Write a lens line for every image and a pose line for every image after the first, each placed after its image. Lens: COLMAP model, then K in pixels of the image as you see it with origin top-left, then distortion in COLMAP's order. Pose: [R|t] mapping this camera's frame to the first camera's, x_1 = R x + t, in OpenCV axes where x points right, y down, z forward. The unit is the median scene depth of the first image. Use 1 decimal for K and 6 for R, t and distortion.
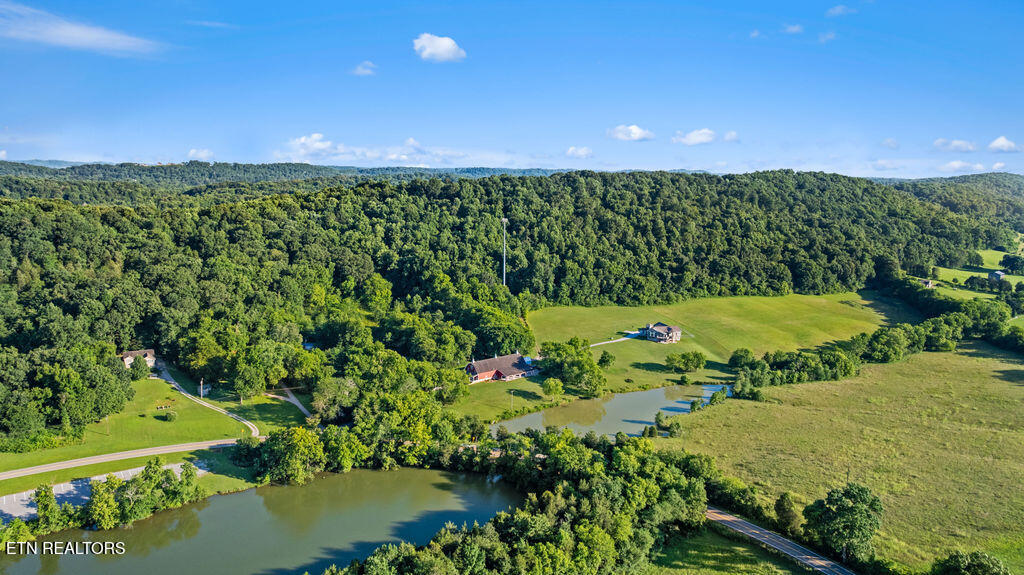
lens RADIAL K [[726.0, 0, 512.0], [0, 726.0, 287.5], [0, 0, 1]] dist [-0.006143, 0.000334]
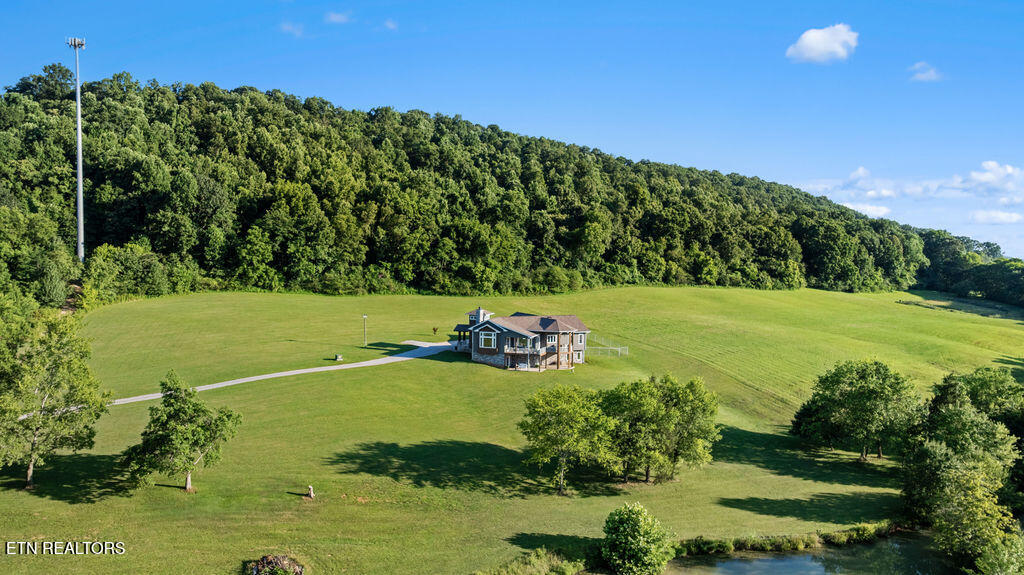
lens RADIAL K [[726.0, 0, 512.0], [0, 726.0, 287.5], [0, 0, 1]] dist [-0.006143, 0.000334]
pose [[0.989791, -0.010132, 0.142164, 0.137066], [0.026783, 0.992922, -0.115710, 0.064694], [-0.139986, 0.118336, 0.983057, 0.606450]]
